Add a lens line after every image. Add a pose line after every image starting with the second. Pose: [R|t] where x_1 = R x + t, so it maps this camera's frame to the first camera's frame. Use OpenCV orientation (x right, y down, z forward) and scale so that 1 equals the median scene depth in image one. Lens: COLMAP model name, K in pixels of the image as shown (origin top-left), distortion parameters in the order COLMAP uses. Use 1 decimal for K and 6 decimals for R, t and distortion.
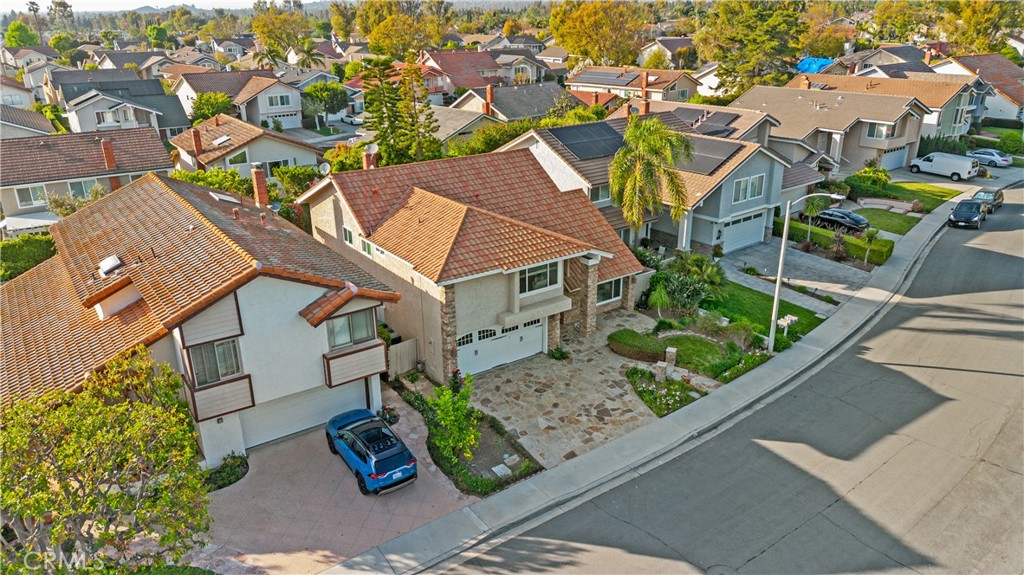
lens RADIAL K [[727.2, 0, 514.1], [0, 727.2, 284.3], [0, 0, 1]] dist [0.040681, -0.020990]
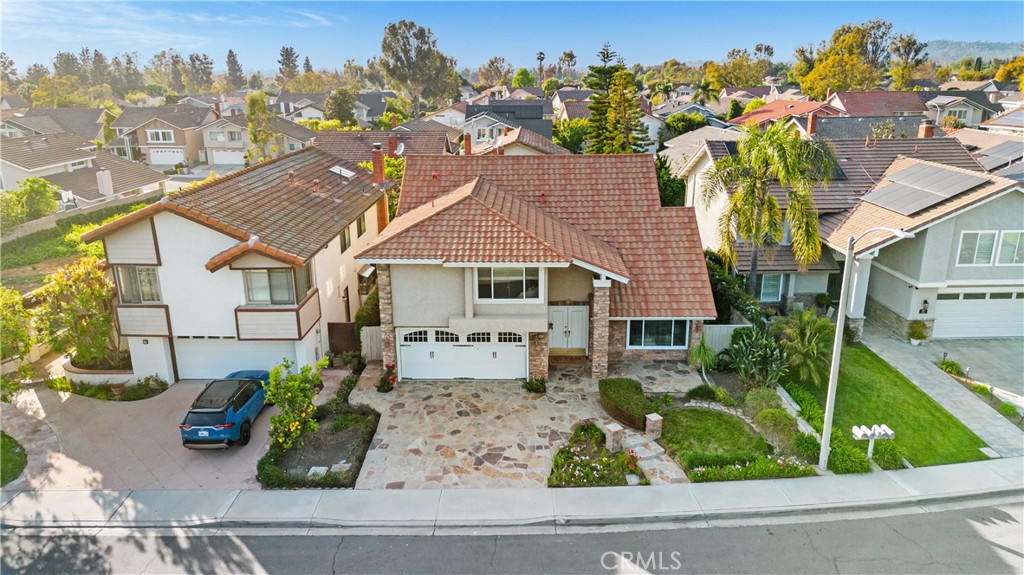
lens RADIAL K [[727.2, 0, 516.4], [0, 727.2, 287.9], [0, 0, 1]] dist [0.040681, -0.020990]
pose [[0.804388, 0.176599, -0.567250, 0.512245], [-0.211918, 0.977280, 0.003741, -0.010465], [0.555023, 0.117201, 0.823537, 0.315634]]
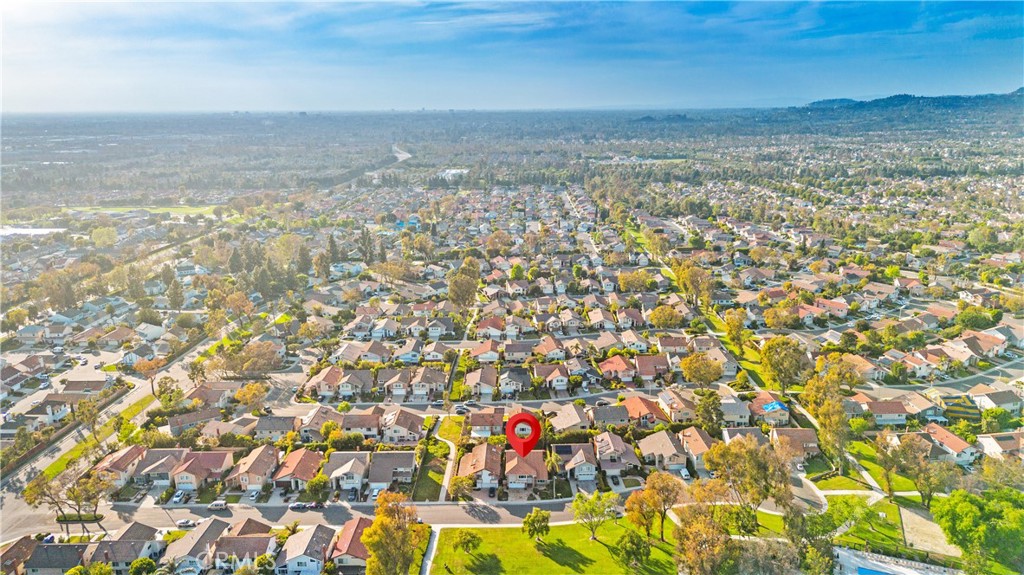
lens RADIAL K [[727.2, 0, 511.1], [0, 727.2, 286.8], [0, 0, 1]] dist [0.040681, -0.020990]
pose [[0.819294, 0.150493, -0.553272, 3.618347], [-0.207836, 0.977264, -0.041945, -1.508836], [0.534380, 0.149355, 0.831944, -5.292546]]
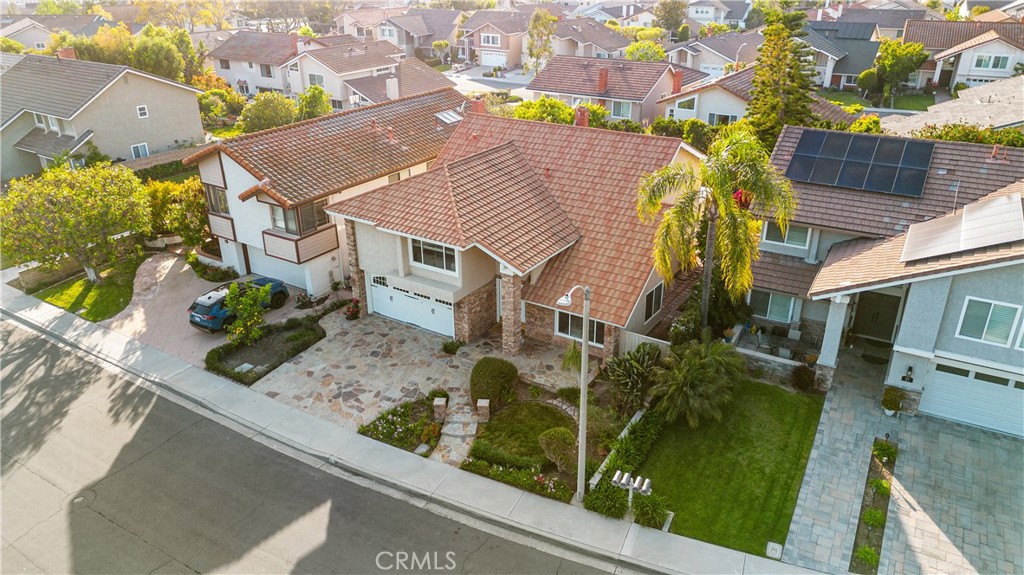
lens RADIAL K [[727.2, 0, 516.0], [0, 727.2, 292.3], [0, 0, 1]] dist [0.040681, -0.020990]
pose [[0.374977, 0.399646, -0.836466, 0.873012], [-0.326227, 0.901475, 0.284462, -0.265685], [0.867737, 0.166211, 0.468408, 0.658865]]
